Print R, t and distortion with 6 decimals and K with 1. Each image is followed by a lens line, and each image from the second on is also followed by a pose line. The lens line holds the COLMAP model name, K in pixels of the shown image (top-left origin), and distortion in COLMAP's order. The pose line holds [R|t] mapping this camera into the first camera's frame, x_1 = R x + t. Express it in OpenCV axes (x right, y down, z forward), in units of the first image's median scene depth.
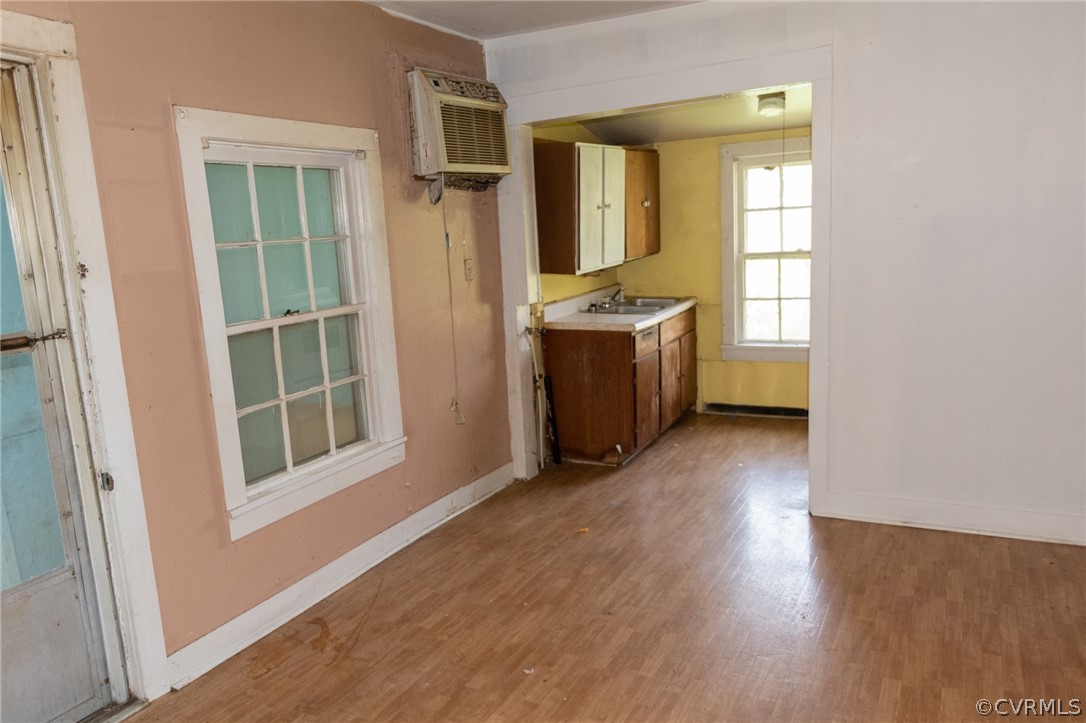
lens RADIAL K [[795.6, 0, 540.4], [0, 795.6, 351.4], [0, 0, 1]] dist [0.011738, -0.003410]
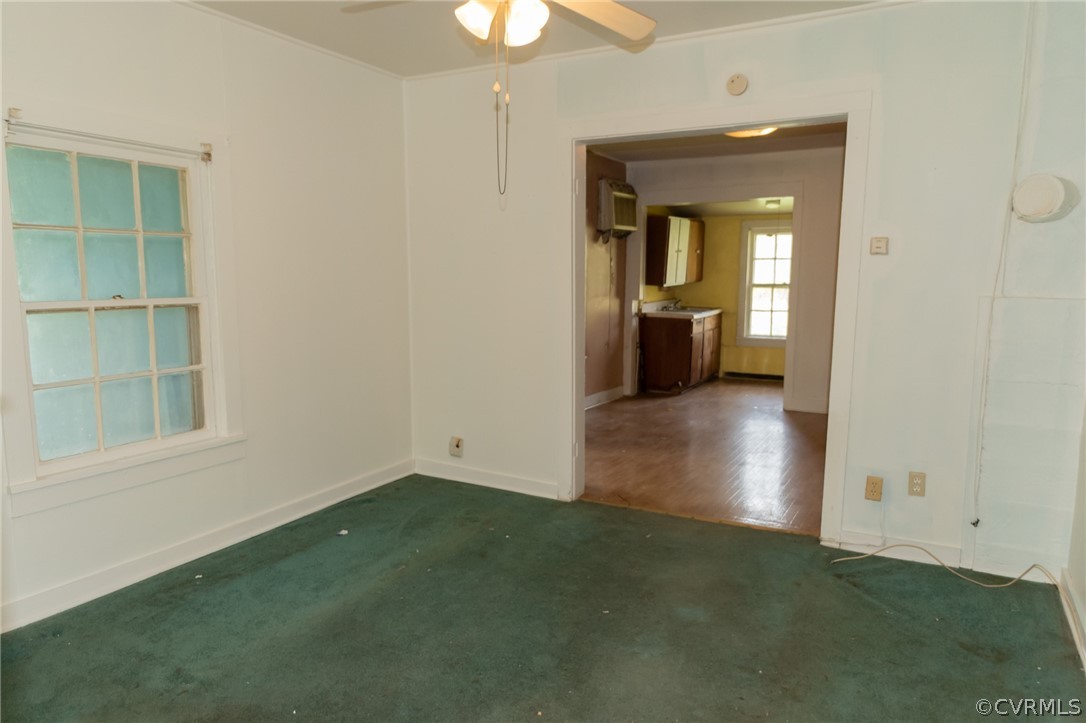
lens RADIAL K [[747.8, 0, 548.6], [0, 747.8, 367.4], [0, 0, 1]] dist [0.000717, -0.002318]
pose [[0.998345, 0.057154, 0.006345, -0.202821], [-0.056930, 0.997895, -0.031060, 0.146721], [-0.008107, 0.030647, 0.999497, -0.670108]]
